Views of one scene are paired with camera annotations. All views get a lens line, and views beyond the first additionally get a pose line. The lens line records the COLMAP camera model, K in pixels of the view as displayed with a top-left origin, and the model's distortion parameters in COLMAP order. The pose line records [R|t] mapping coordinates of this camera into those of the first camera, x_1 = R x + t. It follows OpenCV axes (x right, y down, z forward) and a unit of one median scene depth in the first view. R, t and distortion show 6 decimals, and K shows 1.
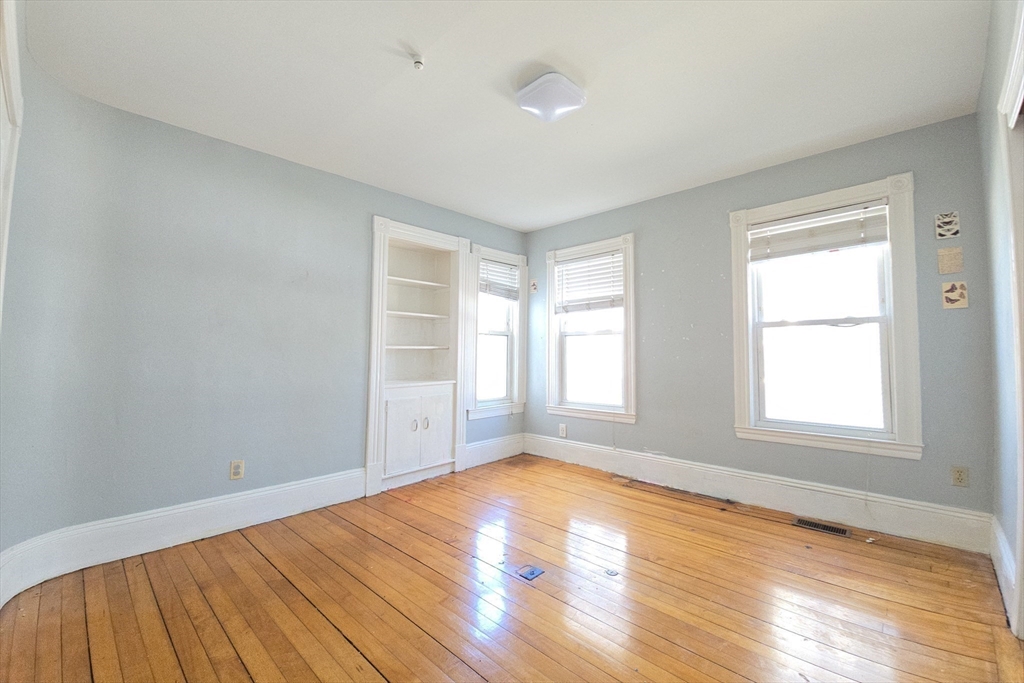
lens RADIAL K [[427.3, 0, 509.4], [0, 427.3, 335.6], [0, 0, 1]] dist [0.000532, -0.000156]
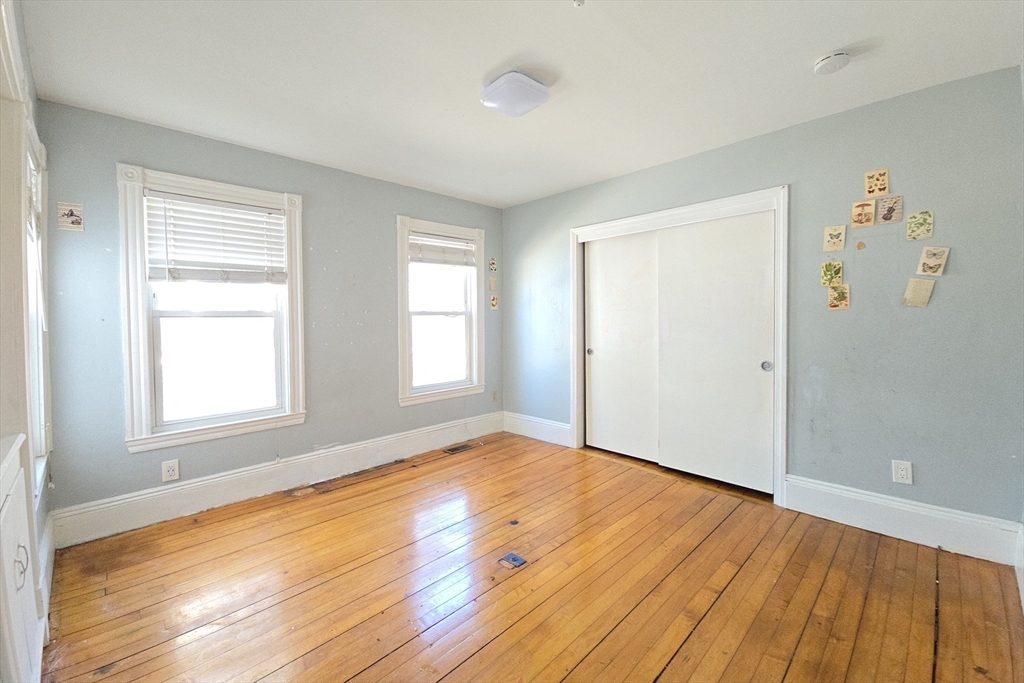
lens RADIAL K [[427.3, 0, 509.7], [0, 427.3, 334.8], [0, 0, 1]] dist [0.000532, -0.000156]
pose [[0.008364, -0.039819, 0.999172, -0.608409], [-0.034421, 0.998603, 0.040084, -0.020561], [-0.999372, -0.034728, 0.006982, 0.643286]]
